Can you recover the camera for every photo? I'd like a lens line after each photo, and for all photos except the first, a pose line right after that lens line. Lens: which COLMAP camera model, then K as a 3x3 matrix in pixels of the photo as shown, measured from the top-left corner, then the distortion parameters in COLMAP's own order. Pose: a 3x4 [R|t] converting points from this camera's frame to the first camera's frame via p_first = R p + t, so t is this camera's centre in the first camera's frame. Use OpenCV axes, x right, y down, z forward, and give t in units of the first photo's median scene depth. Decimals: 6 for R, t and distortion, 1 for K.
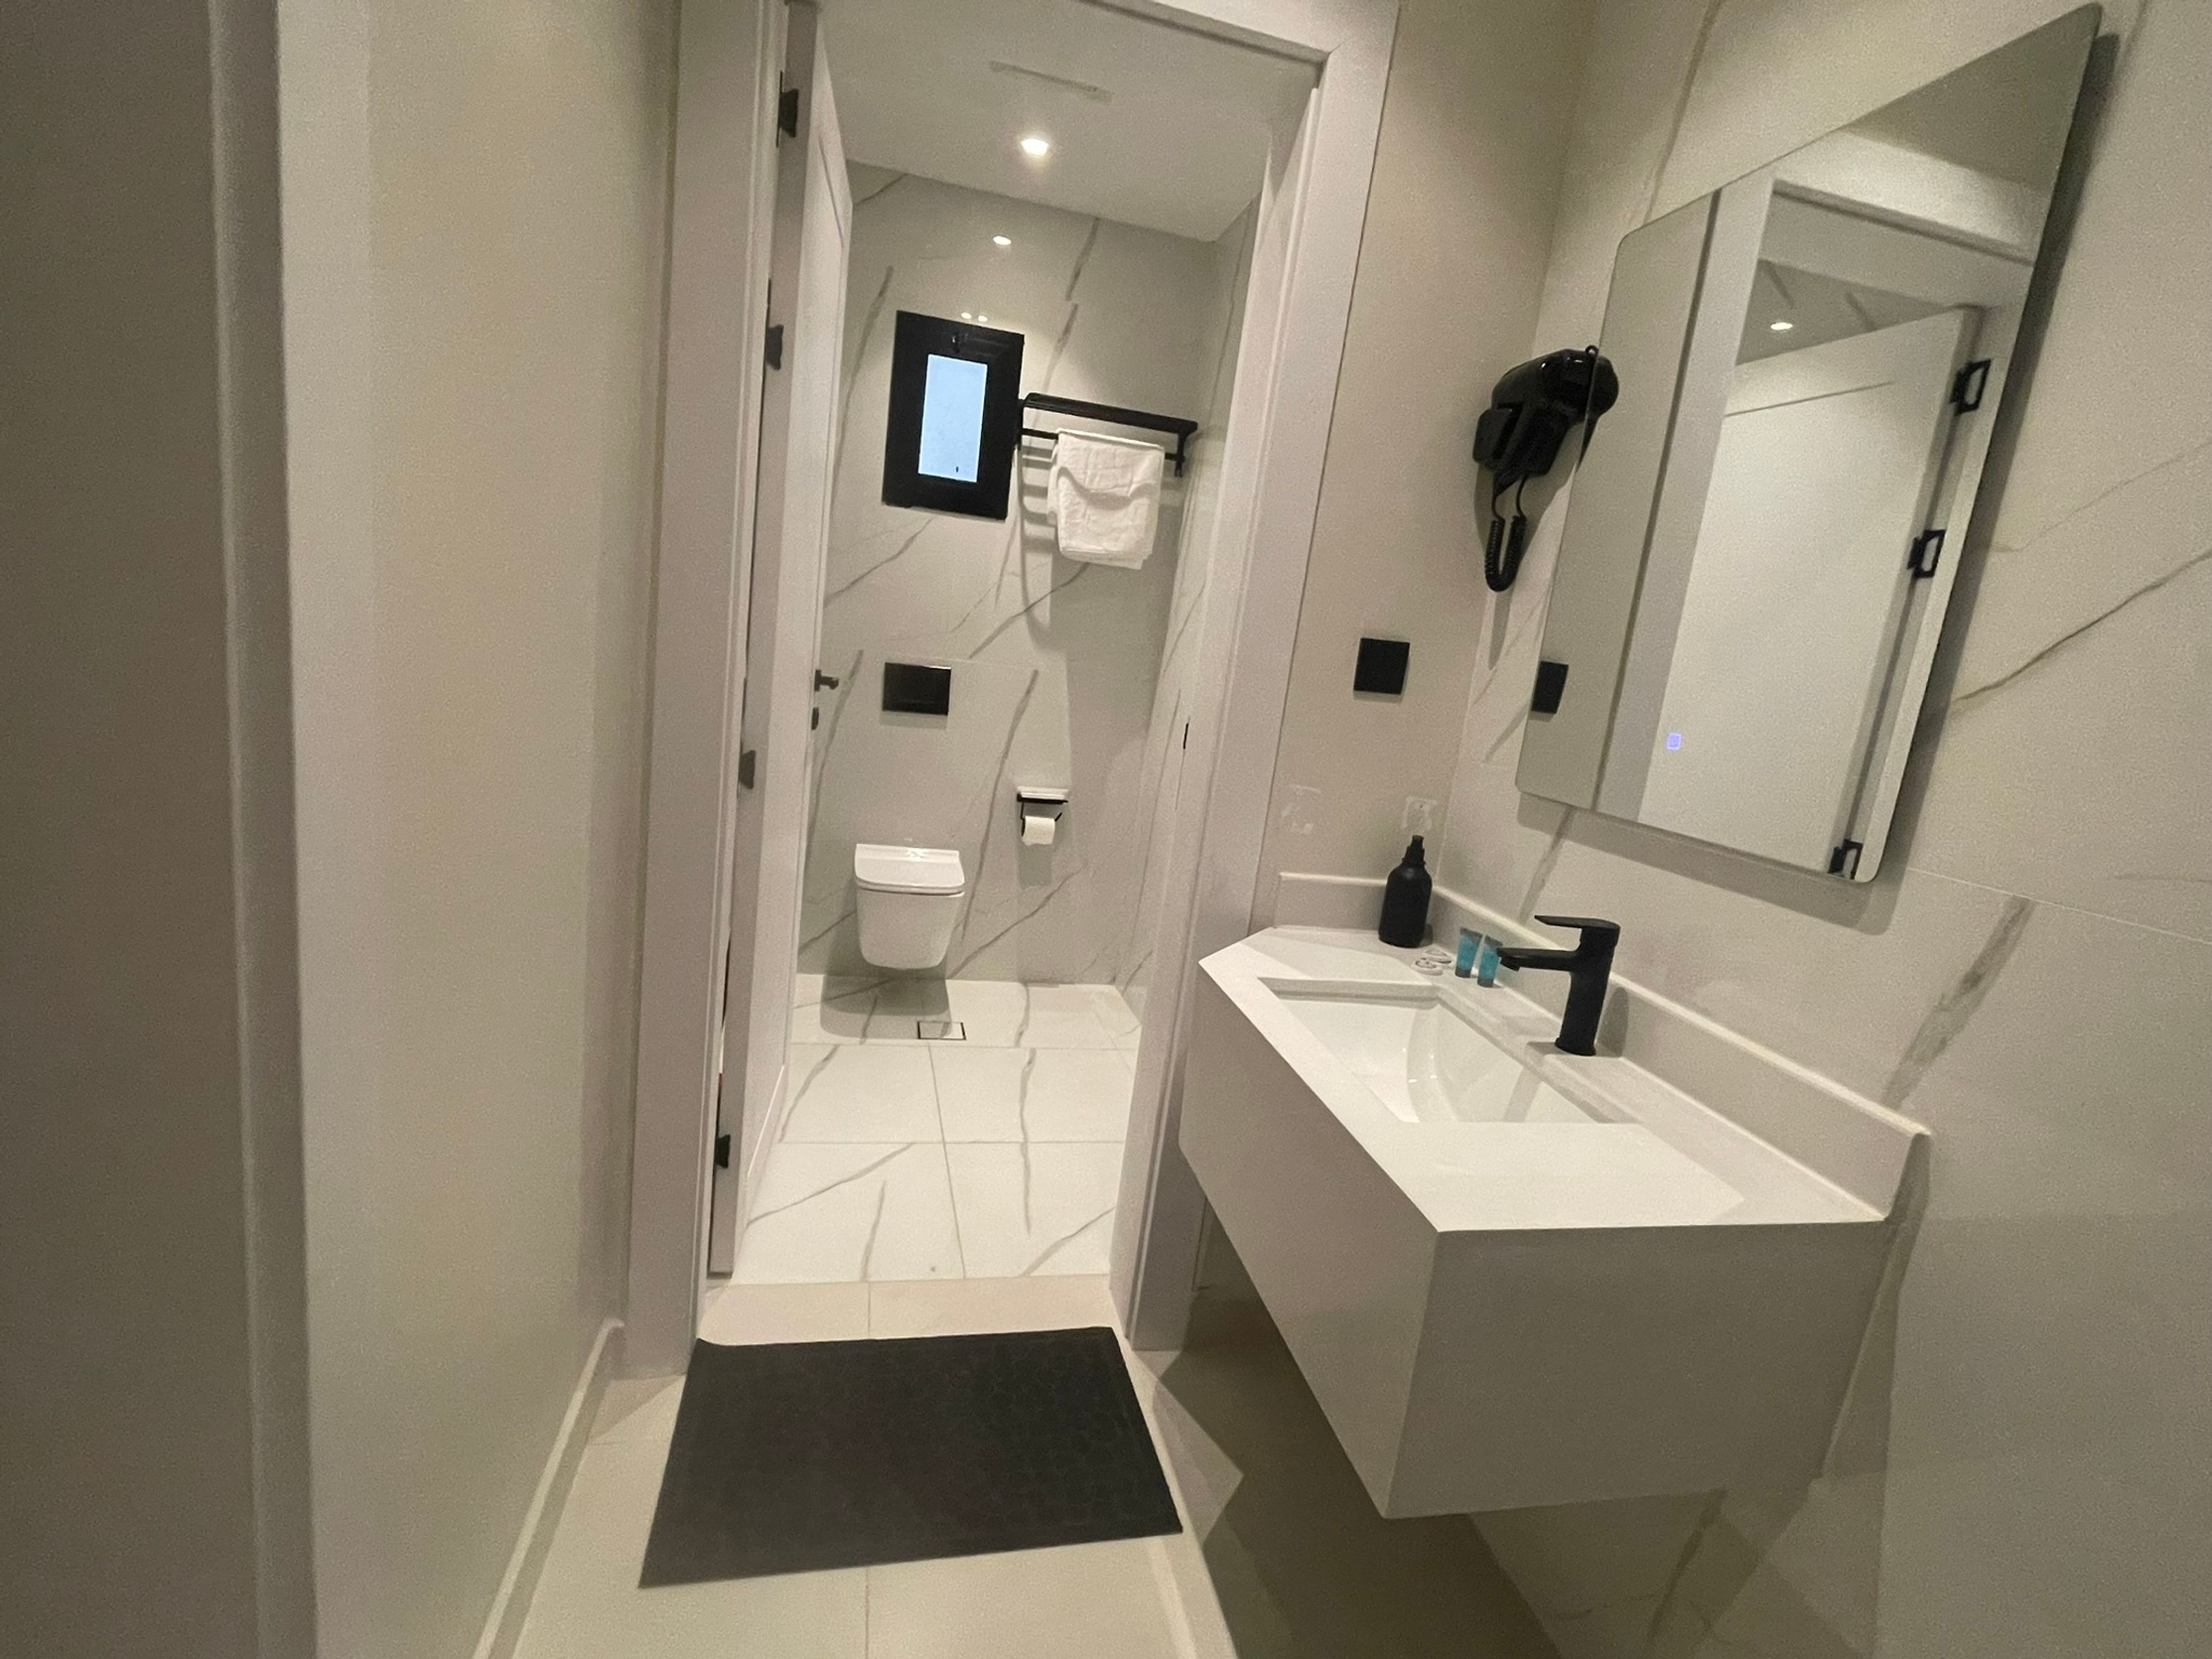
lens RADIAL K [[1029.9, 0, 1111.2], [0, 1029.9, 831.3], [0, 0, 1]] dist [-0.005834, -0.000593]
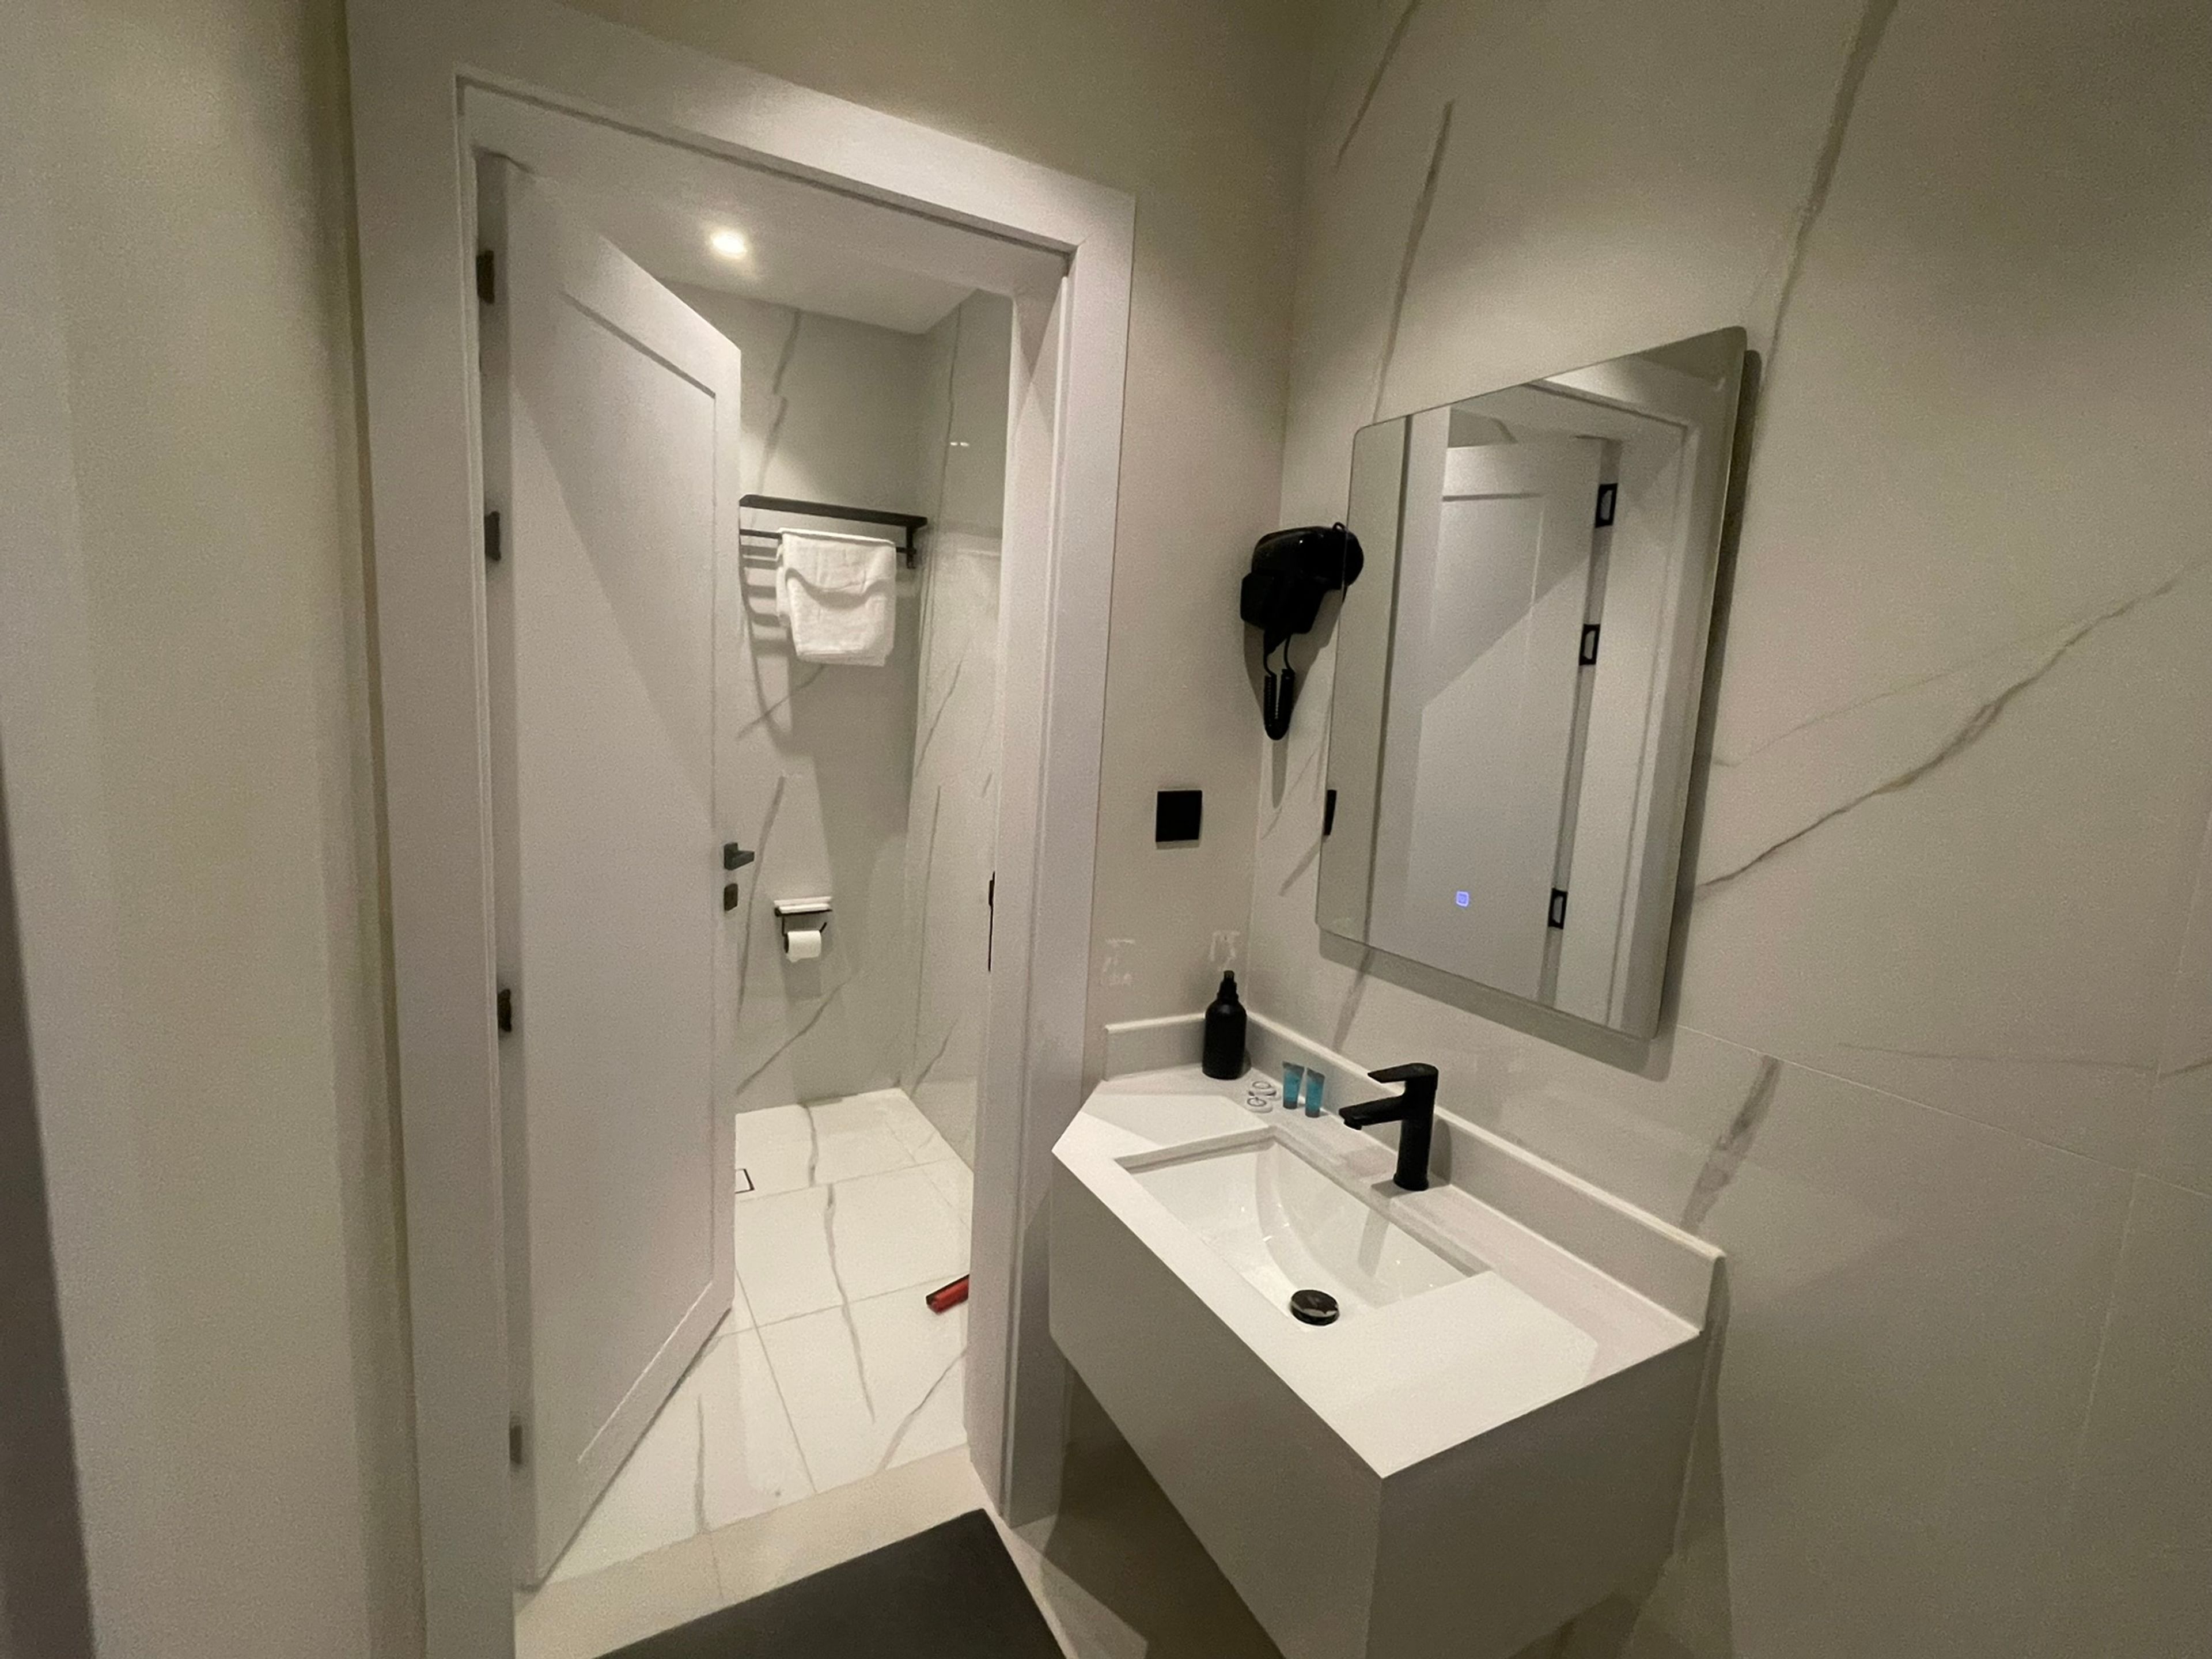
lens RADIAL K [[1029.9, 0, 1116.6], [0, 1029.9, 824.7], [0, 0, 1]] dist [-0.005834, -0.000593]
pose [[0.957017, -0.108968, 0.268784, -0.077834], [0.113988, 0.993477, -0.003091, -0.156218], [-0.266694, 0.033596, 0.963196, 0.017011]]
